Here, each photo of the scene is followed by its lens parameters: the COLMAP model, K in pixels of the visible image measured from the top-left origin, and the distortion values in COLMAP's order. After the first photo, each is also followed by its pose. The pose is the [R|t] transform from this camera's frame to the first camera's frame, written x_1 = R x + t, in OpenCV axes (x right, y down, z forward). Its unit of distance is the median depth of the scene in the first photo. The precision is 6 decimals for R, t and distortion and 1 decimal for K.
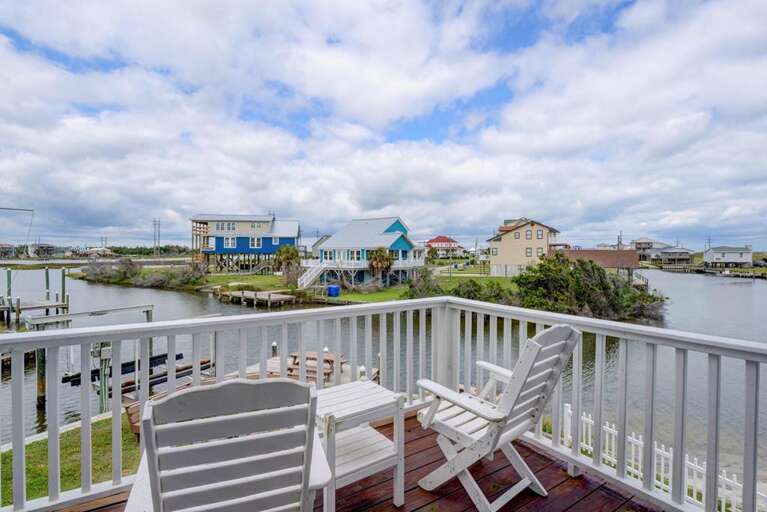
lens RADIAL K [[369.6, 0, 379.3], [0, 369.6, 252.6], [0, 0, 1]] dist [-0.016571, -0.001796]
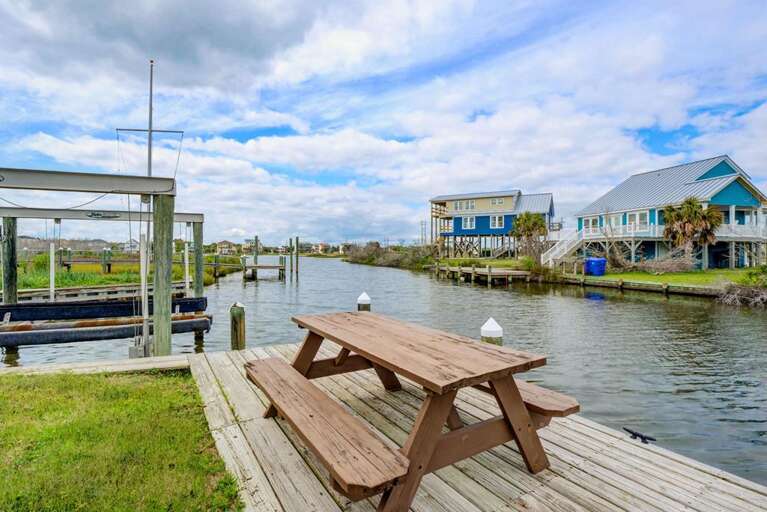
lens RADIAL K [[369.6, 0, 379.5], [0, 369.6, 254.8], [0, 0, 1]] dist [-0.016571, -0.001796]
pose [[0.780107, 0.003168, -0.625638, -0.013198], [0.000536, 0.999983, 0.005732, 0.051996], [0.625646, -0.004807, 0.780093, 0.187993]]
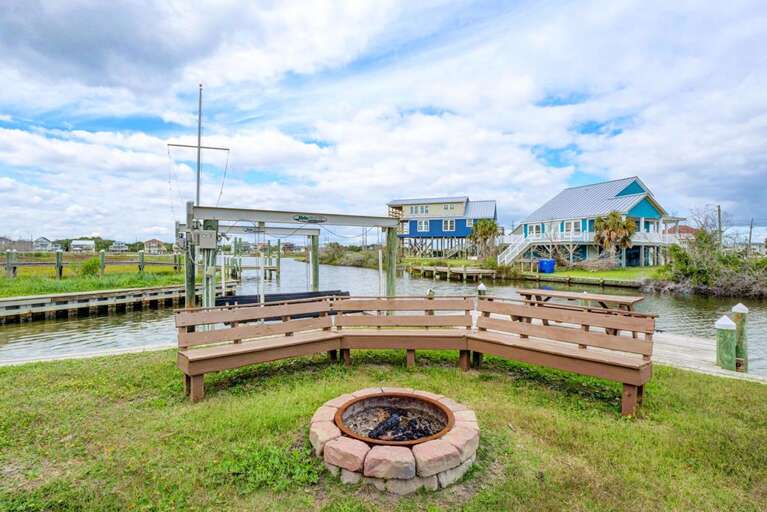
lens RADIAL K [[369.6, 0, 378.9], [0, 369.6, 255.3], [0, 0, 1]] dist [-0.016571, -0.001796]
pose [[0.873449, 0.004201, -0.486898, -0.035826], [-0.000003, 0.999963, 0.008622, 0.048929], [0.486916, -0.007529, 0.873416, 0.101257]]
